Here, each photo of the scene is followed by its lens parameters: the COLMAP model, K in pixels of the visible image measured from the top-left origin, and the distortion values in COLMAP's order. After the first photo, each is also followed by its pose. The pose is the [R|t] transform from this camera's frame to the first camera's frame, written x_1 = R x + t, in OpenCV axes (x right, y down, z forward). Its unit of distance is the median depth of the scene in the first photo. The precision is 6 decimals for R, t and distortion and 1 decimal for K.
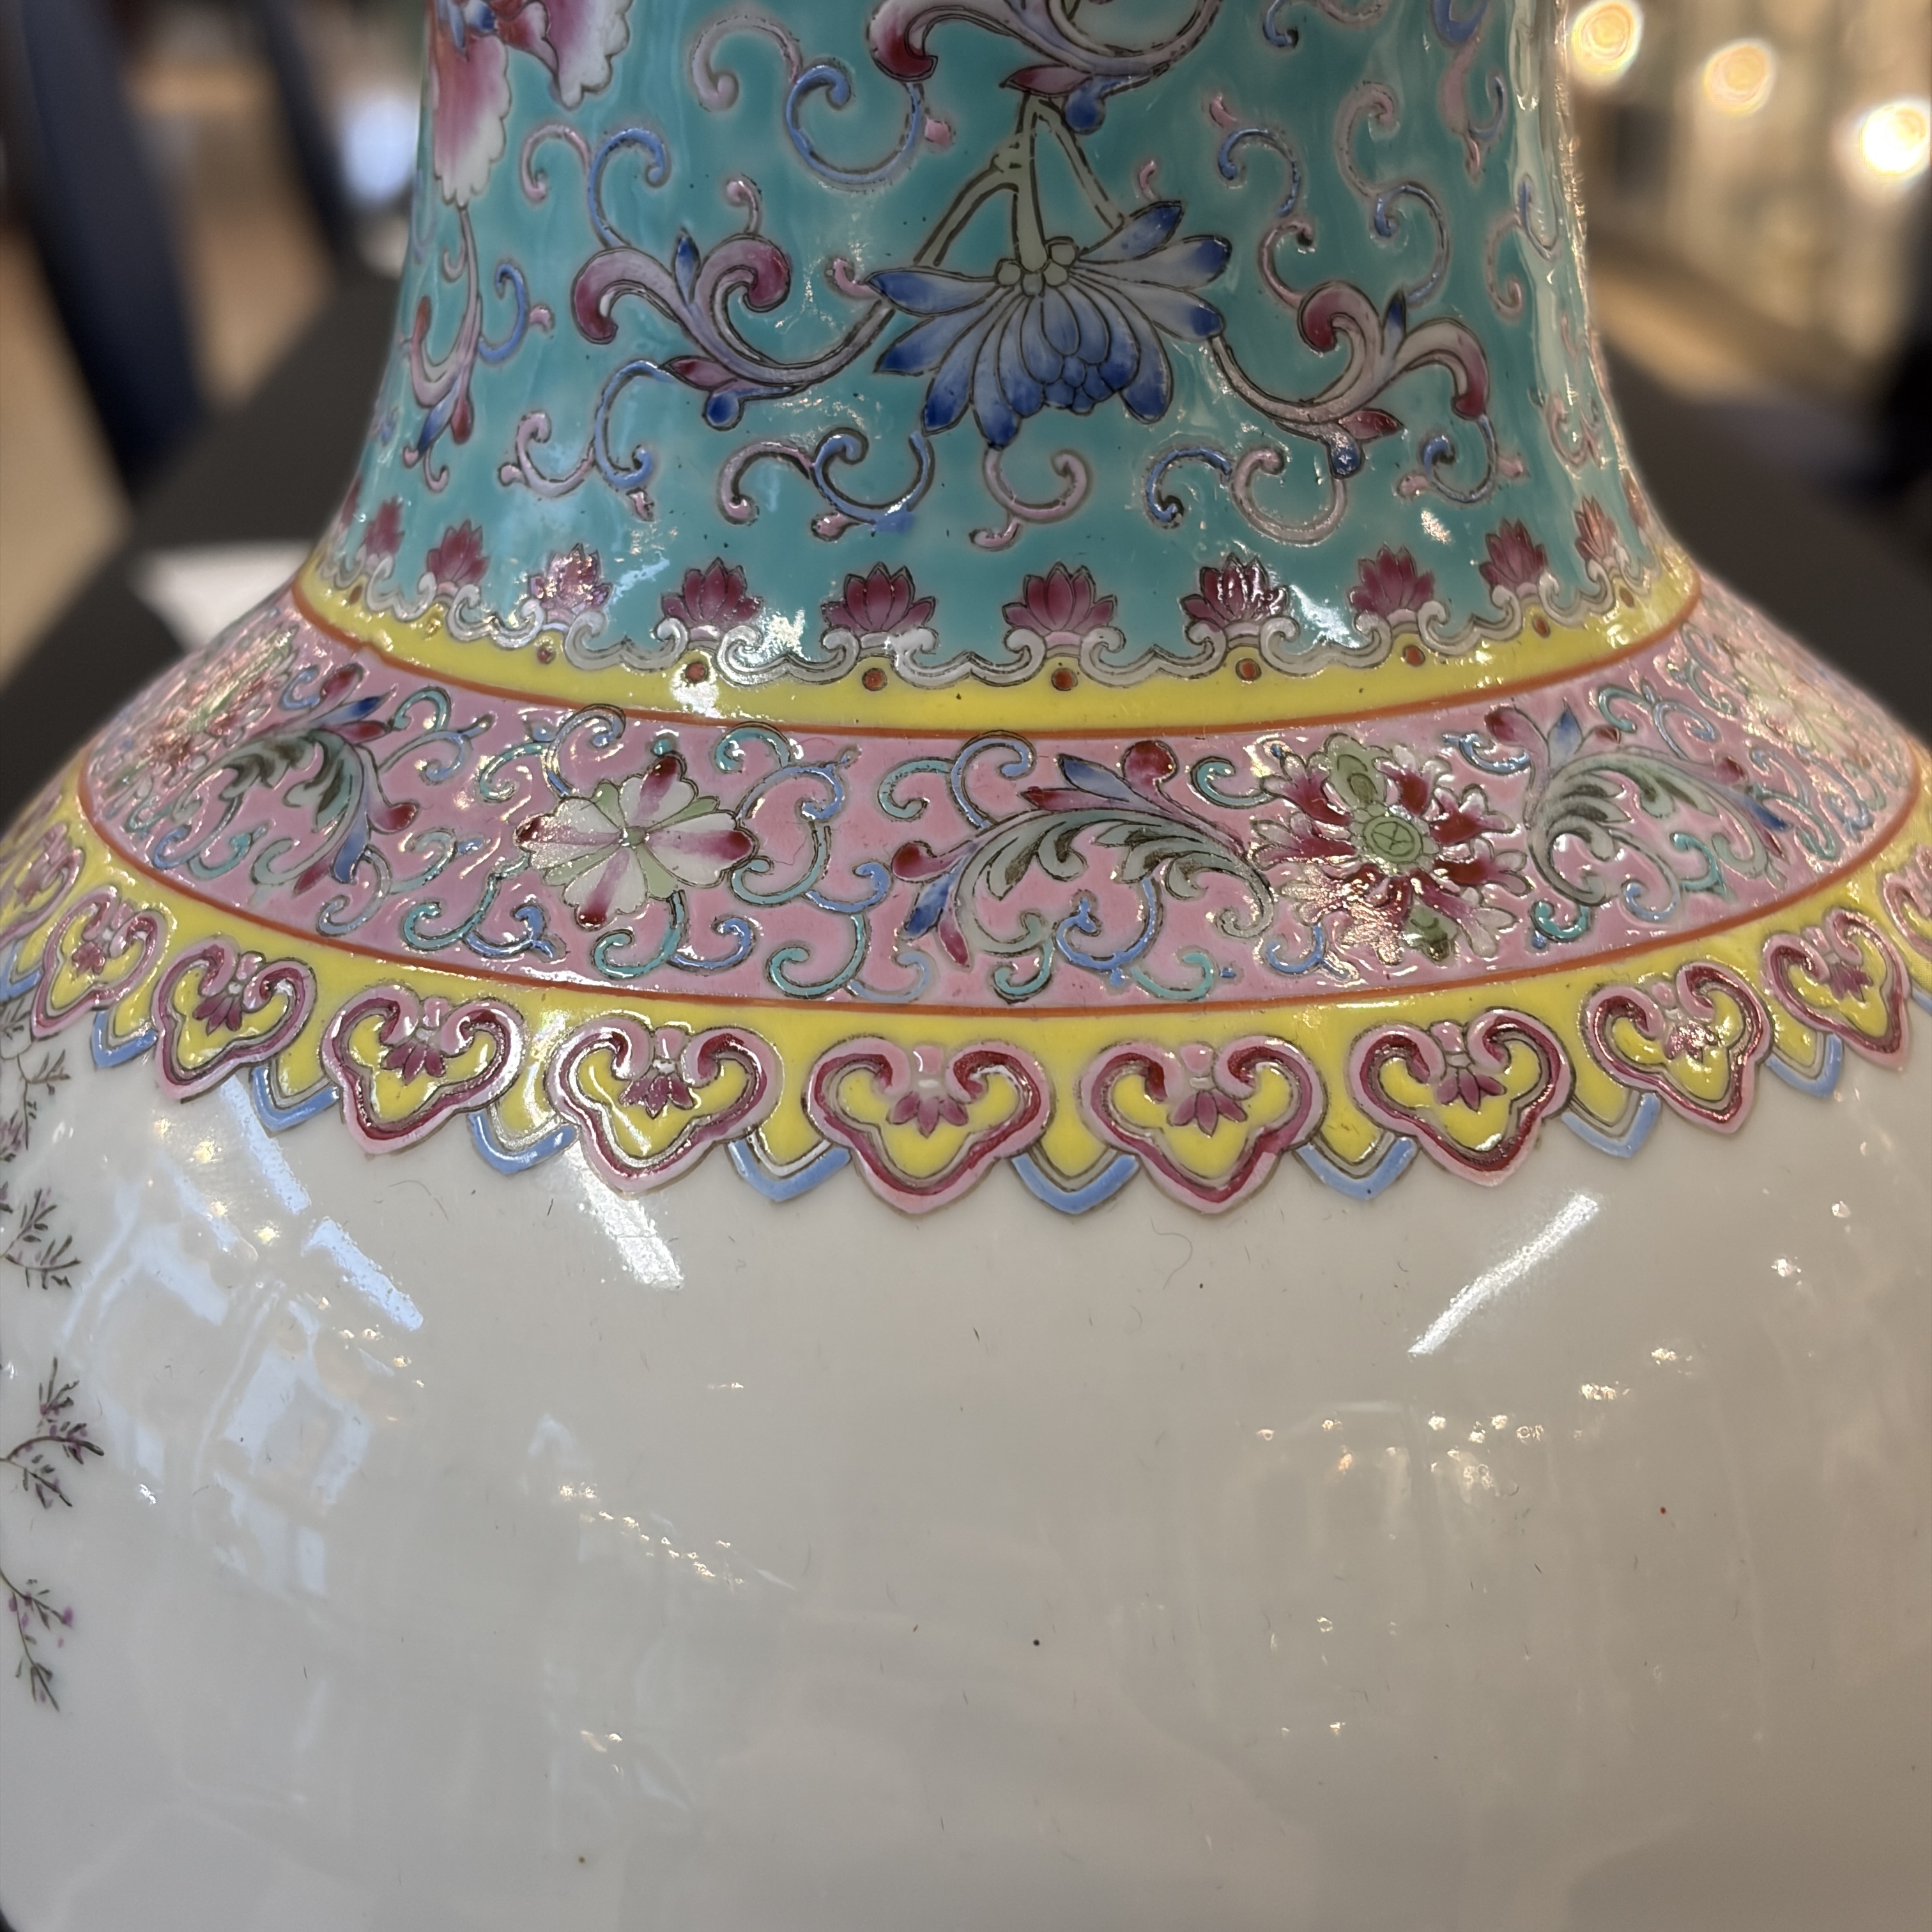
lens RADIAL K [[3998.2, 0, 967.9], [0, 3998.2, 987.2], [0, 0, 1]] dist [0.265665, -1.407629]
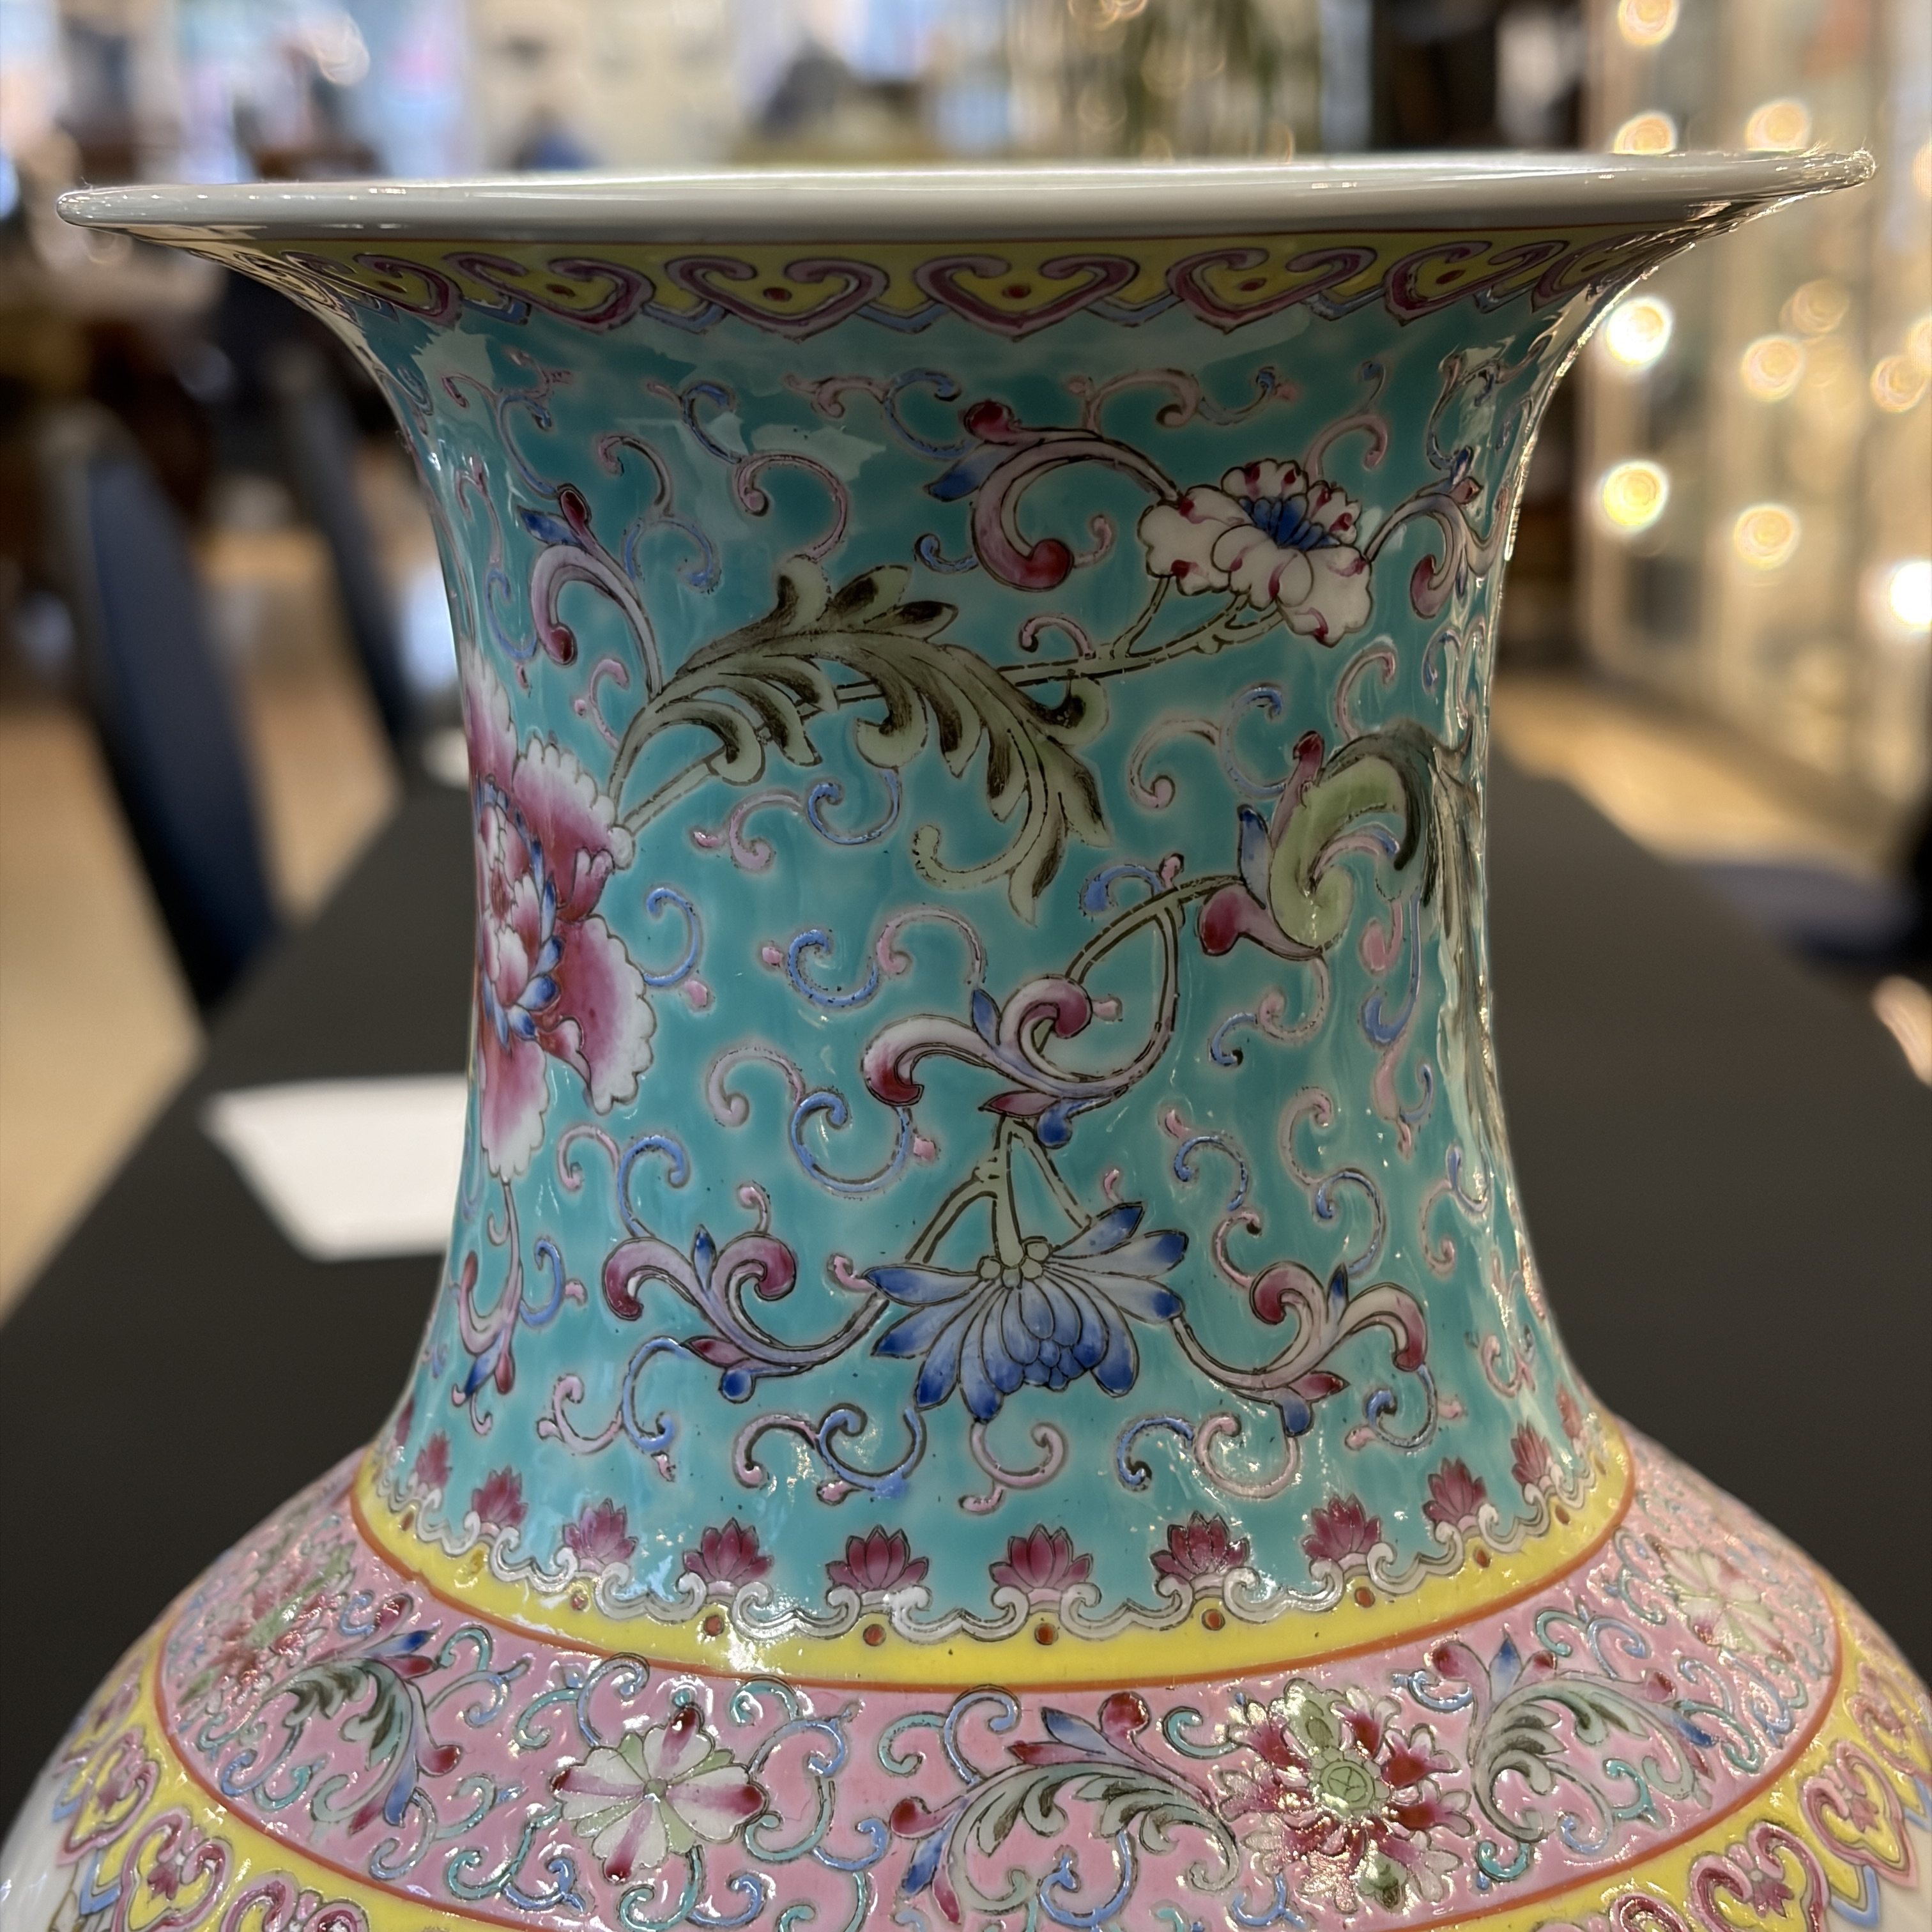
lens RADIAL K [[3998.2, 0, 967.9], [0, 3998.2, 987.2], [0, 0, 1]] dist [0.265665, -1.407629]
pose [[0.999773, -0.015990, -0.014048, 0.020644], [0.014488, 0.994763, -0.101180, -0.140374], [0.015592, 0.100954, 0.994769, -0.118734]]
